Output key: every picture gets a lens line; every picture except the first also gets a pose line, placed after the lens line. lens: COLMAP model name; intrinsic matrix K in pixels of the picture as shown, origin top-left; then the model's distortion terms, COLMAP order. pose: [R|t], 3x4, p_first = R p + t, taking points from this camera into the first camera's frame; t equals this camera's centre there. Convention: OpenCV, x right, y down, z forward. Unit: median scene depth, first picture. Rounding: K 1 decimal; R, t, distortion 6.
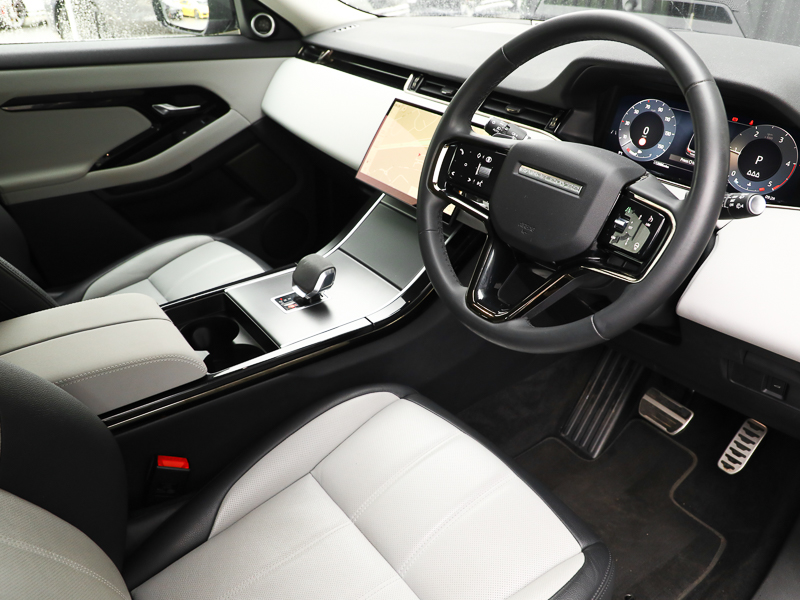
lens RADIAL K [[611.7, 0, 408.9], [0, 611.7, 299.9], [0, 0, 1]] dist [-0.052702, 0.004880]
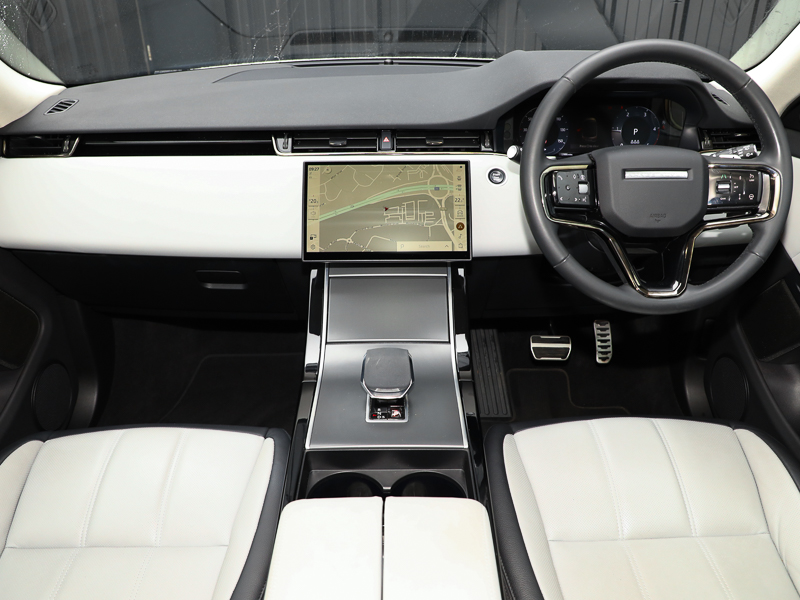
lens RADIAL K [[611.7, 0, 408.9], [0, 611.7, 299.9], [0, 0, 1]] dist [-0.052702, 0.004880]
pose [[0.598874, -0.388597, 0.700244, -0.636693], [0.418086, 0.897478, 0.140488, -0.216085], [-0.683047, 0.208628, 0.699943, 0.323543]]
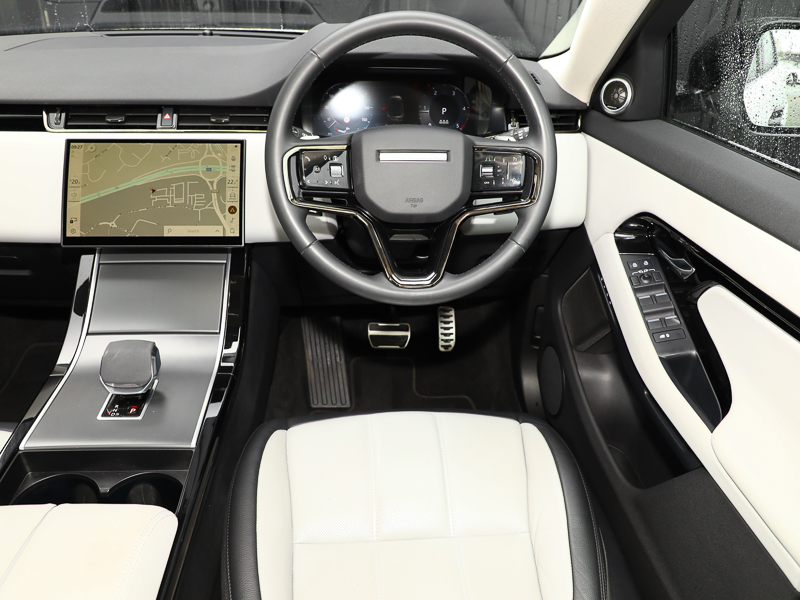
lens RADIAL K [[620.4, 0, 400.0], [0, 620.4, 300.0], [0, 0, 1]] dist [-0.046571, 0.006945]
pose [[0.549596, -0.408268, 0.728877, -0.468810], [0.404488, 0.893417, 0.195437, -0.118845], [-0.730982, 0.187411, 0.656158, 0.174191]]
